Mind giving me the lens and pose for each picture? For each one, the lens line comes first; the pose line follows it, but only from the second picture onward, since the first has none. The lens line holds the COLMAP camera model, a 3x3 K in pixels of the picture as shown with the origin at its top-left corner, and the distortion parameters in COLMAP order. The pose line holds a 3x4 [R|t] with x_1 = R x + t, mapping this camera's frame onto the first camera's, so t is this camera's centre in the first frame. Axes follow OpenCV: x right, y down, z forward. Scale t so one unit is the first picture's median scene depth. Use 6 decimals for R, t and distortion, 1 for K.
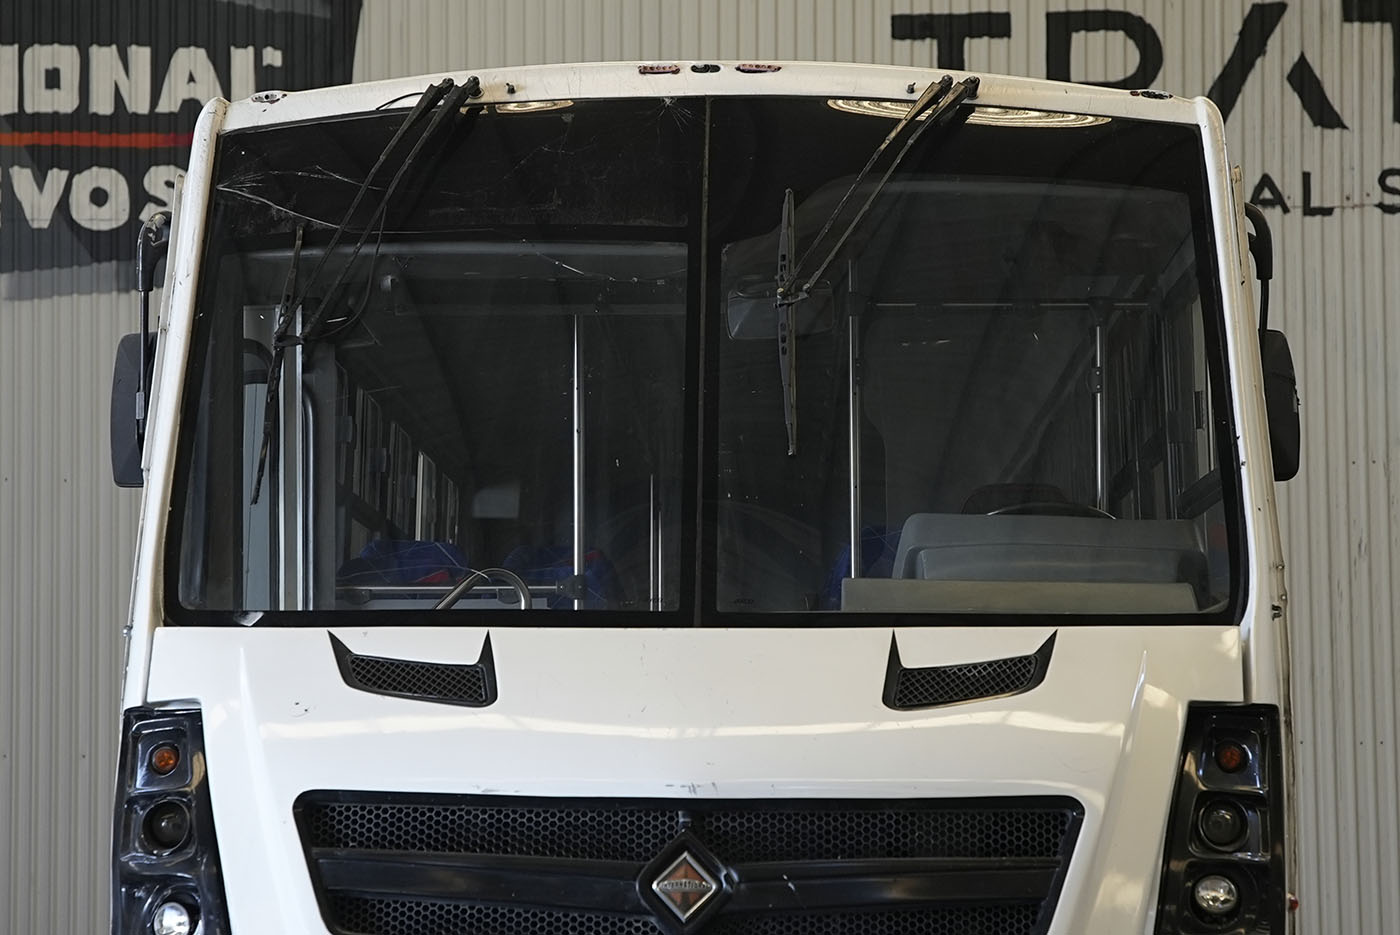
lens RADIAL K [[4004.3, 0, 700.0], [0, 4004.3, 467.5], [0, 0, 1]] dist [0.196570, 1.249829]
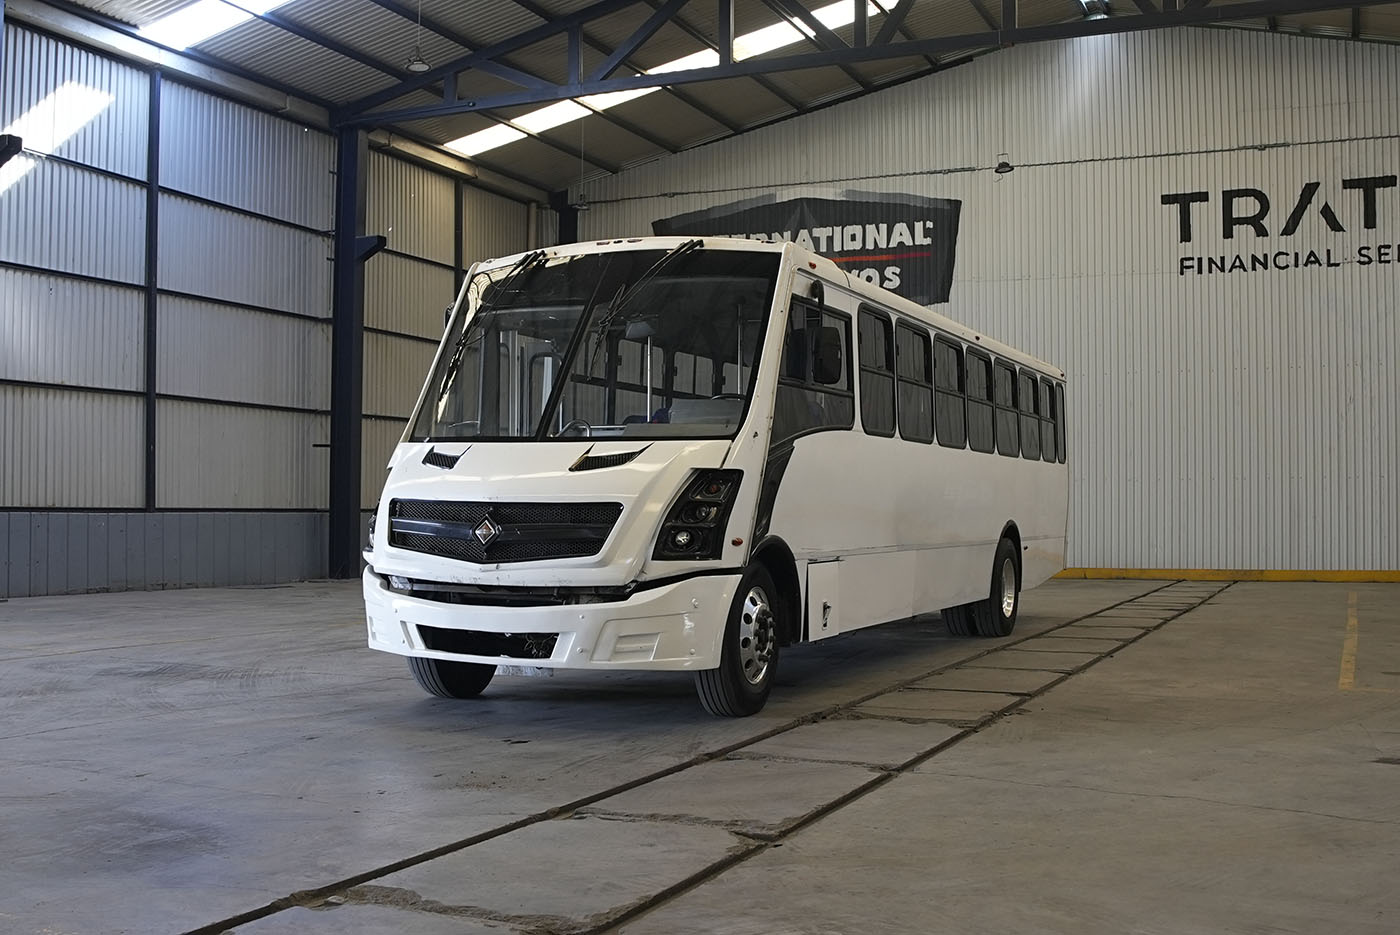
lens RADIAL K [[1467.3, 0, 700.0], [0, 1467.3, 467.5], [0, 0, 1]] dist [-0.109257, 0.011627]
pose [[0.920240, 0.001702, -0.391352, 0.139734], [0.023544, 0.997939, 0.059701, -0.000500], [0.390647, -0.064153, 0.918303, 0.022088]]
